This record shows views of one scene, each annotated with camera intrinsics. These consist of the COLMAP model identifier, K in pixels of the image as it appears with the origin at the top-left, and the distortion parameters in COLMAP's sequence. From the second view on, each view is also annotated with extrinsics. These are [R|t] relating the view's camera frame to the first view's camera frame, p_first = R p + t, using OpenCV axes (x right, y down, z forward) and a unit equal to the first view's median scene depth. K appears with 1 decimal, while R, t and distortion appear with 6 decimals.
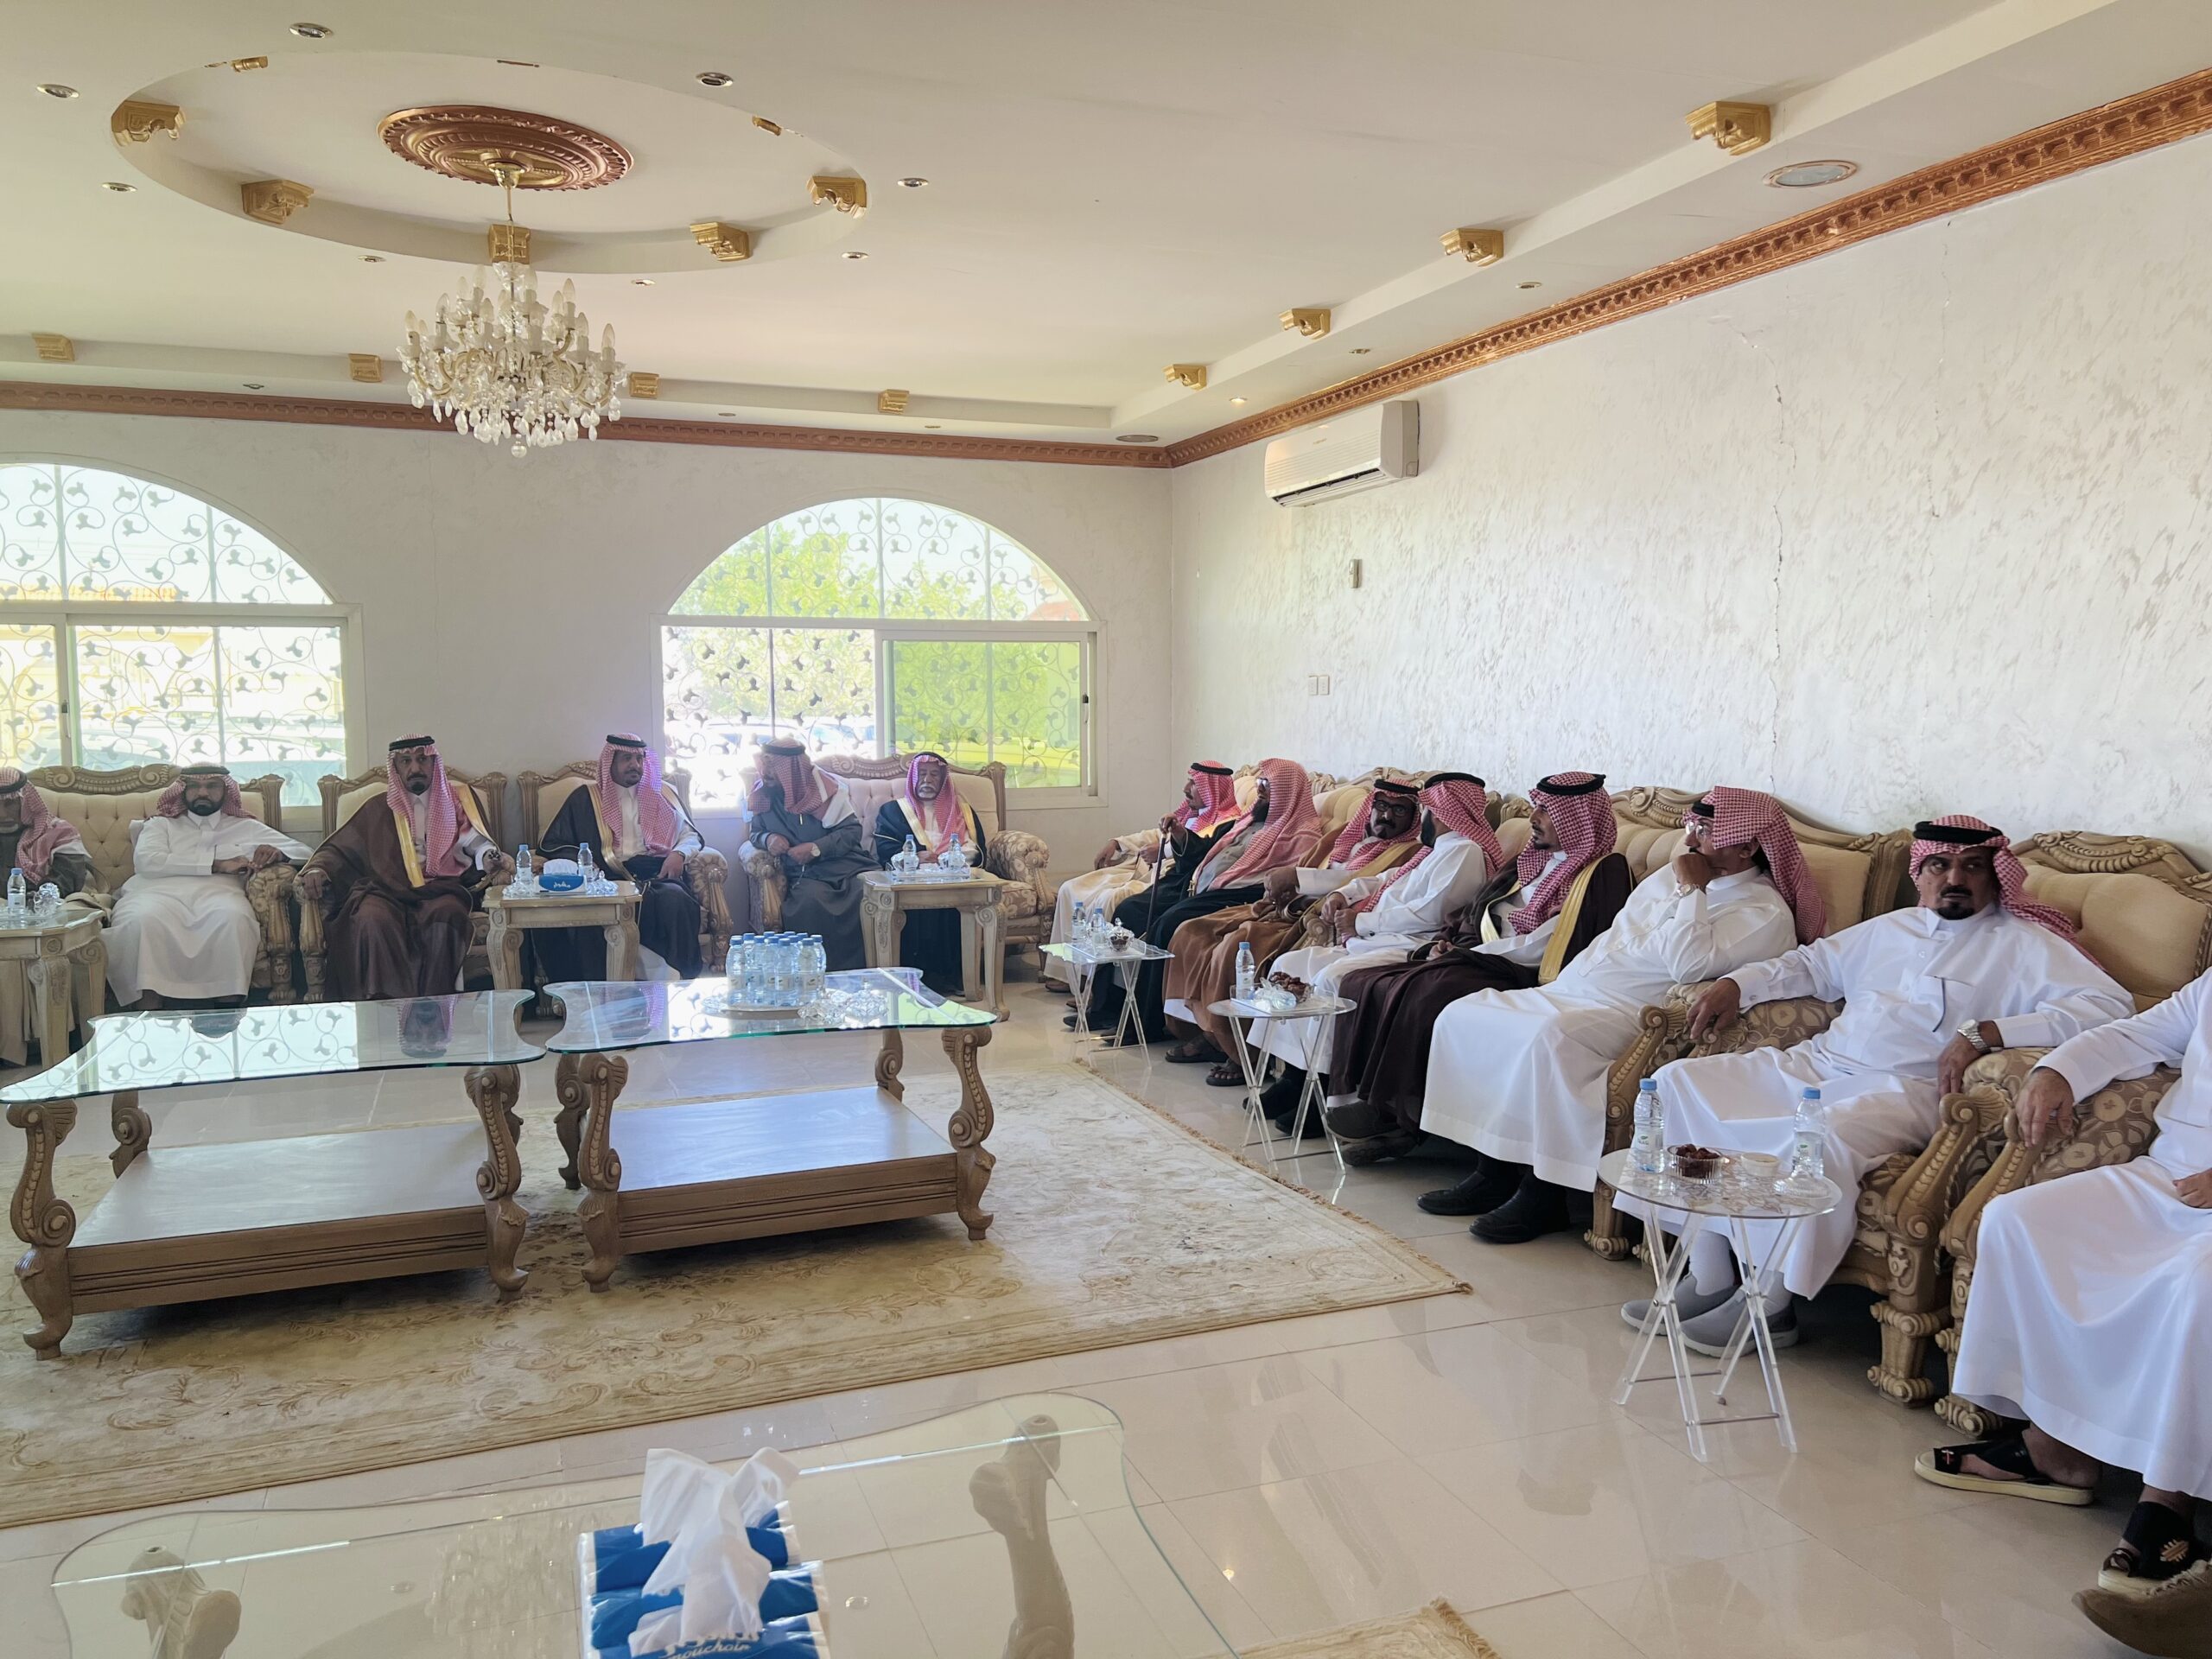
lens RADIAL K [[1678.1, 0, 1115.1], [0, 1678.1, 833.5], [0, 0, 1]] dist [0.059414, -0.065405]
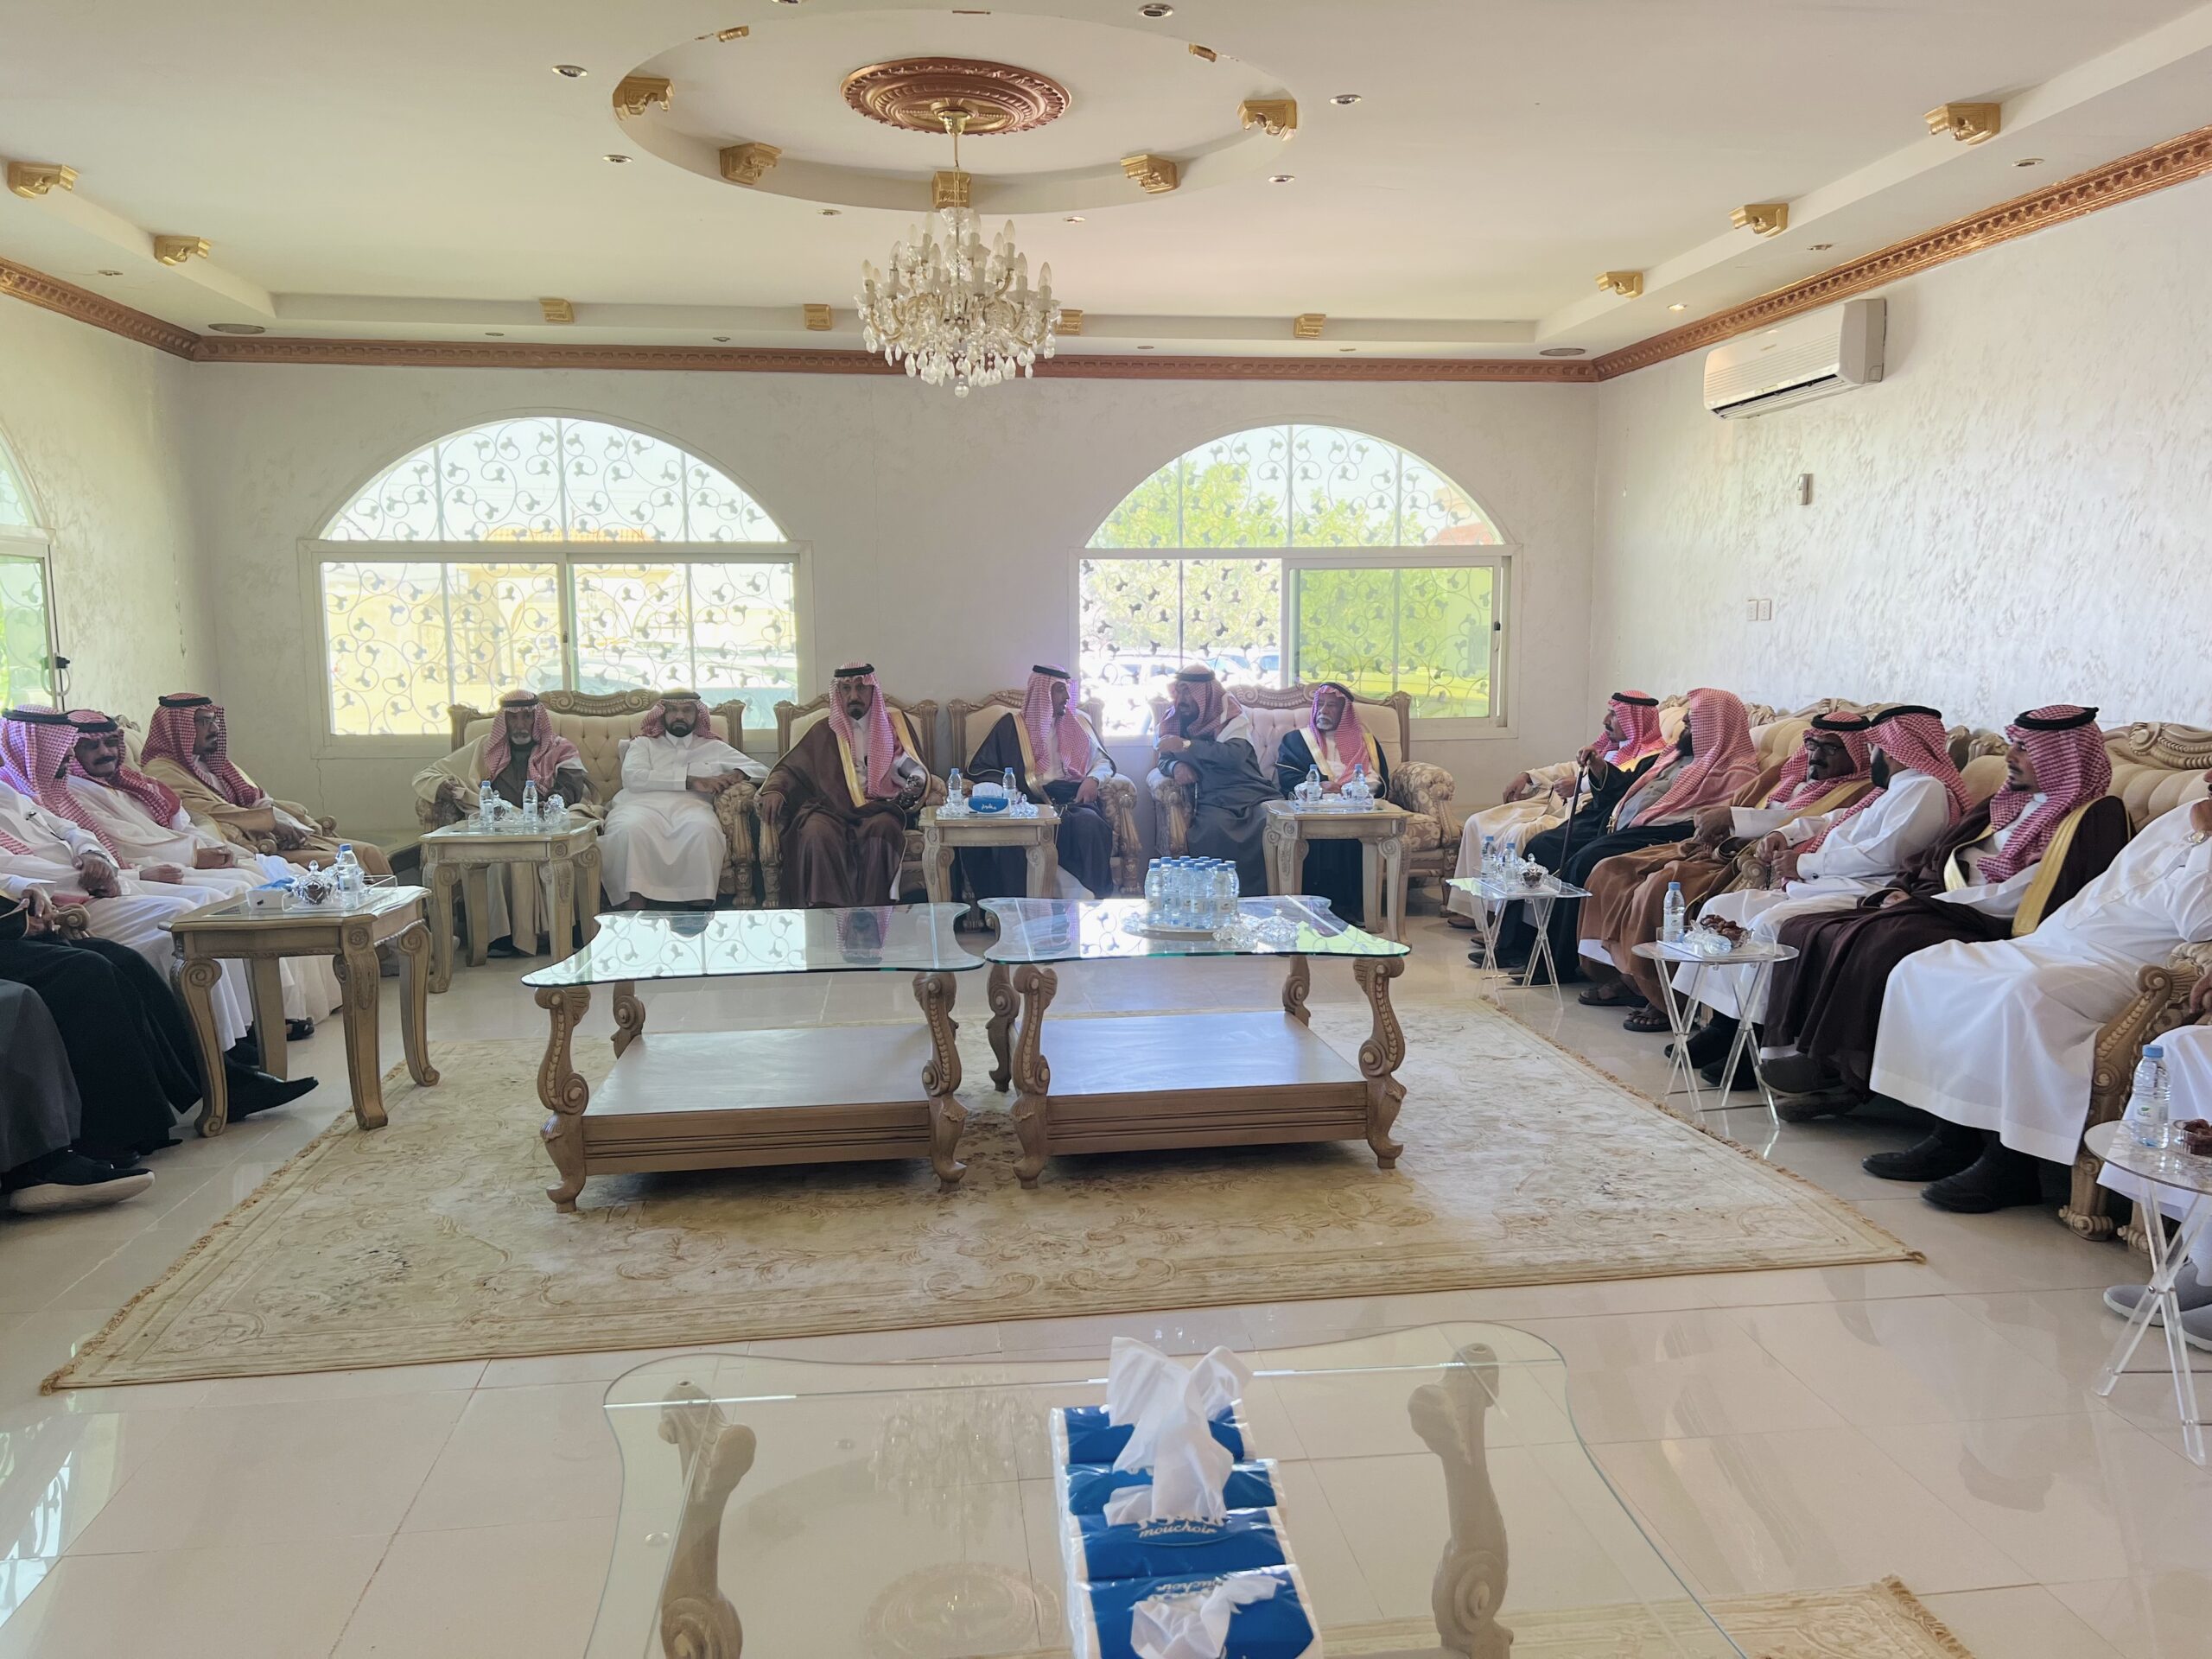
lens RADIAL K [[1678.1, 0, 1116.6], [0, 1678.1, 837.2], [0, 0, 1]] dist [0.059414, -0.065405]
pose [[0.973519, 0.025886, -0.227137, -0.009001], [-0.015965, 0.998841, 0.045410, 0.000634], [0.228049, -0.040581, 0.972804, -0.003126]]
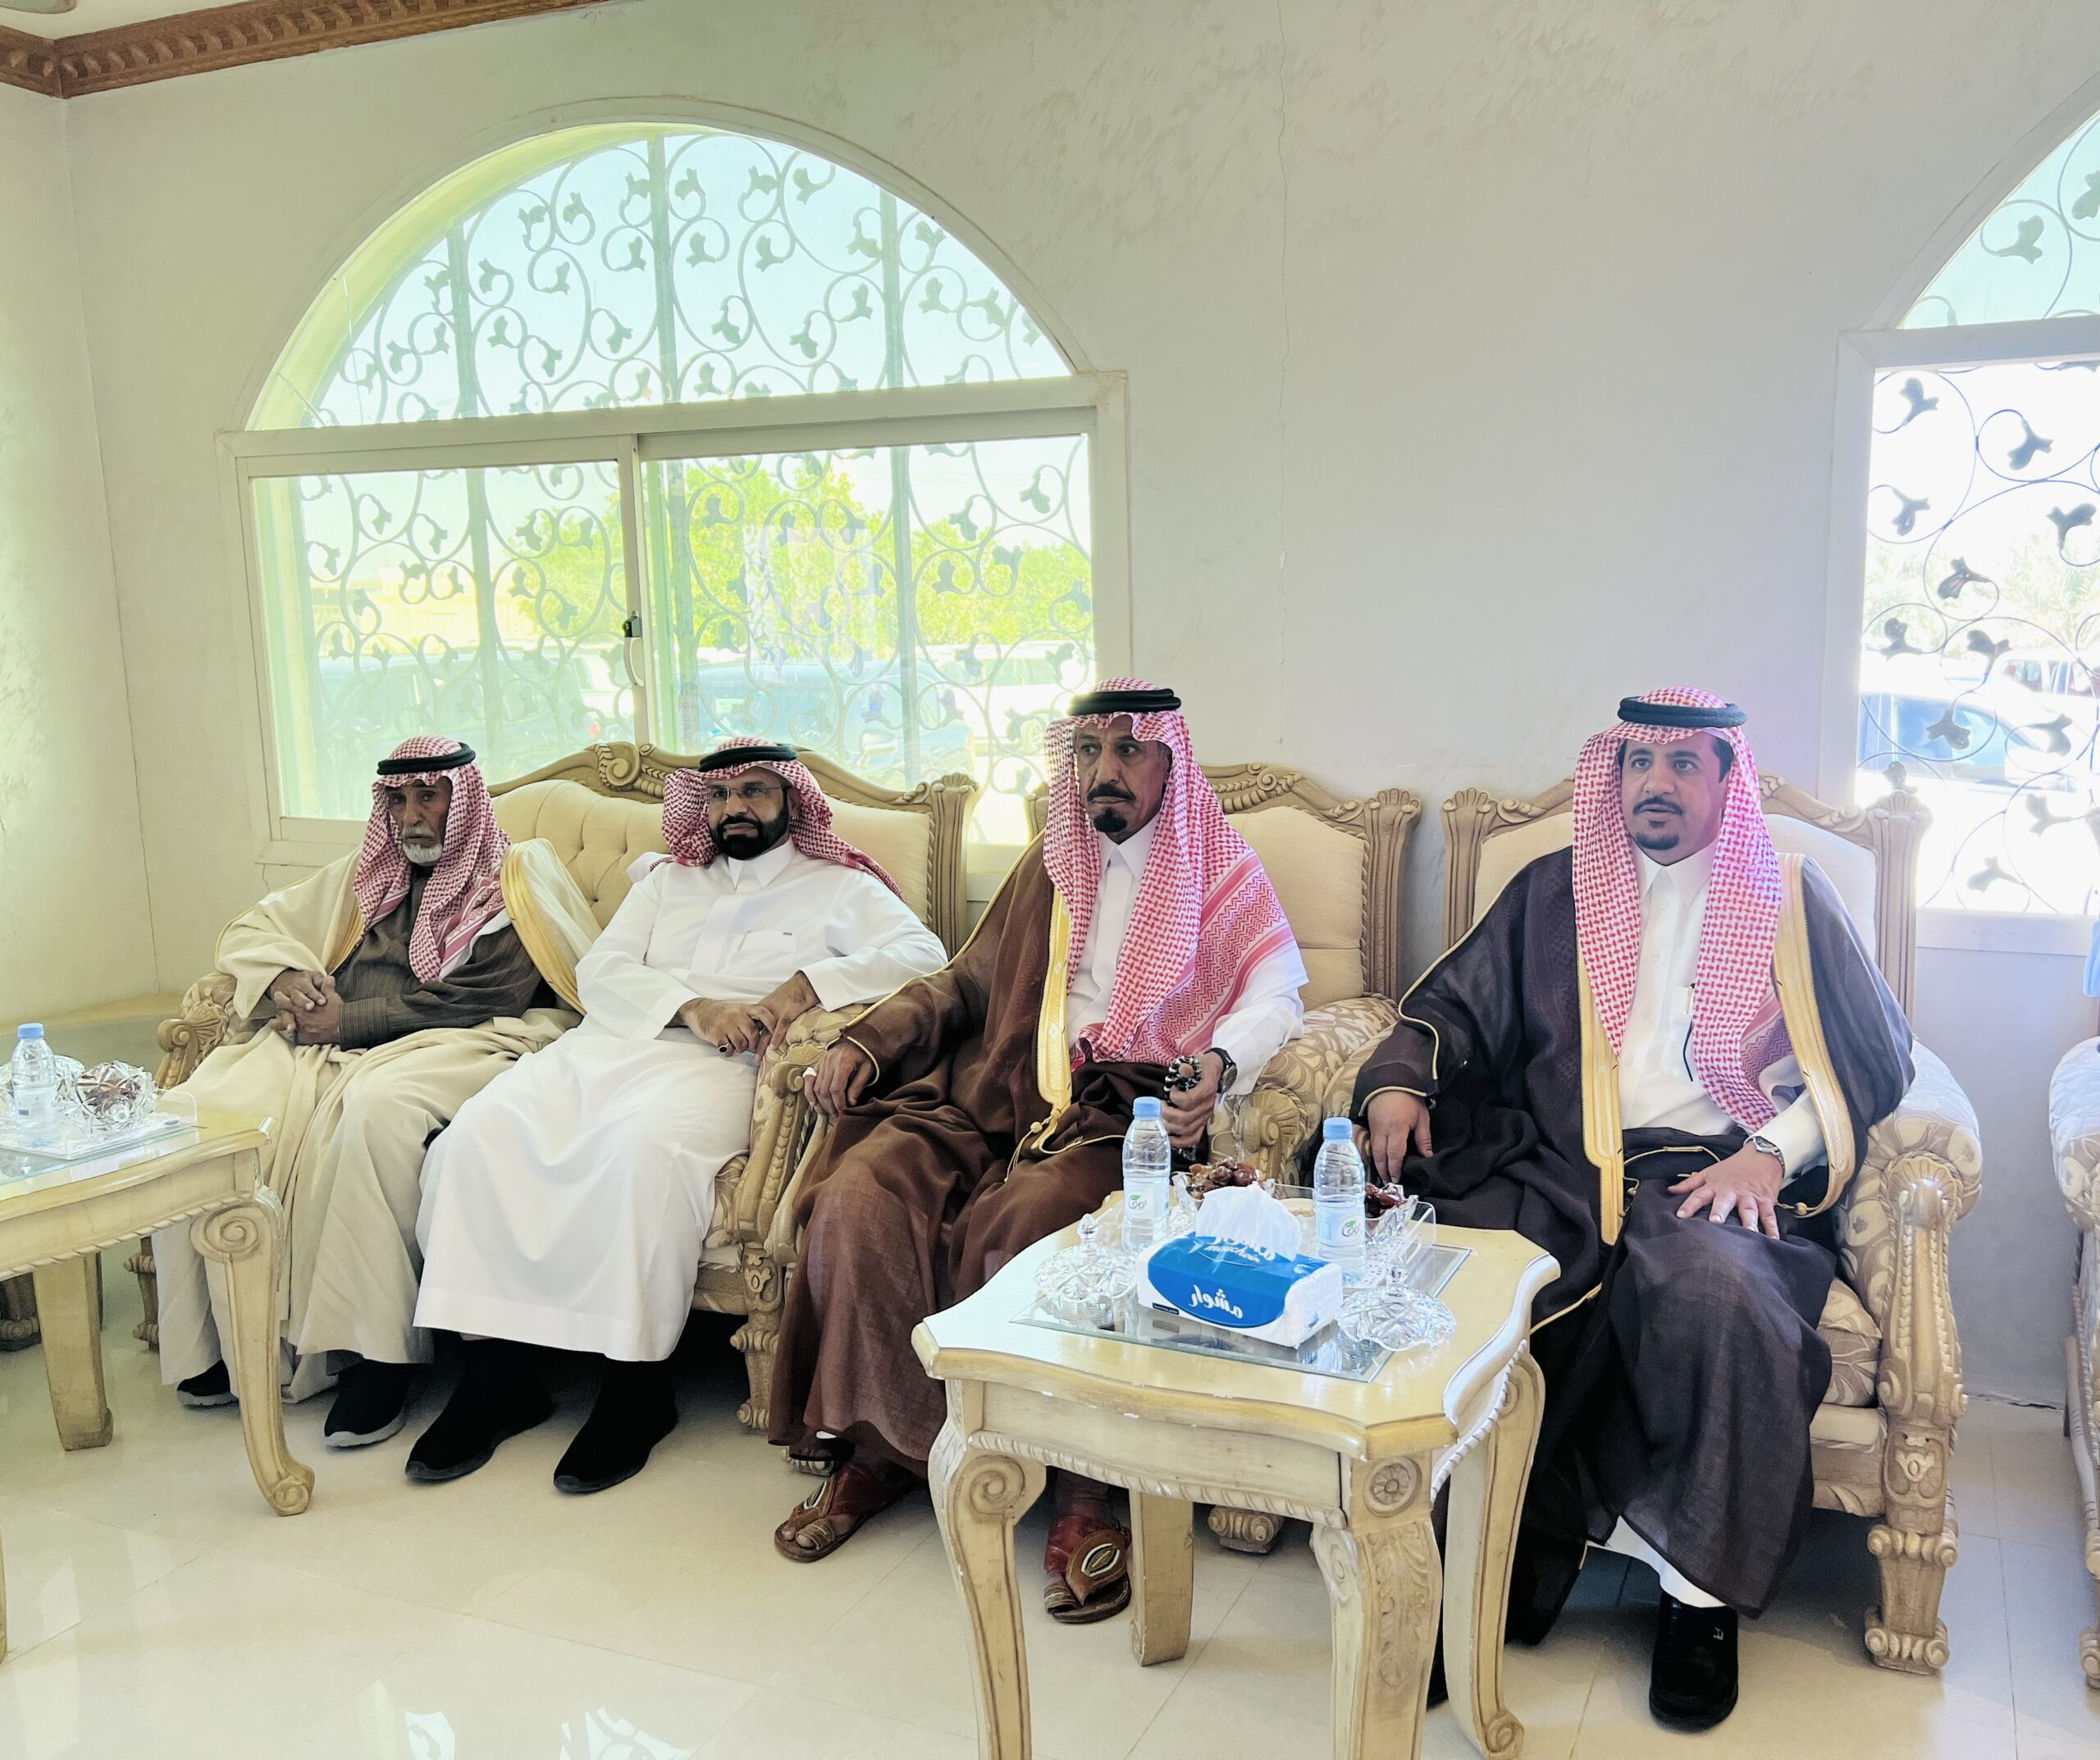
lens RADIAL K [[1773.0, 0, 1167.4], [0, 1773.0, 883.6], [0, 0, 1]] dist [0.082504, -0.116511]
pose [[0.726479, 0.092023, -0.681000, -0.132027], [-0.046384, 0.995300, 0.085012, -0.049714], [0.685622, -0.030172, 0.727332, 0.710839]]
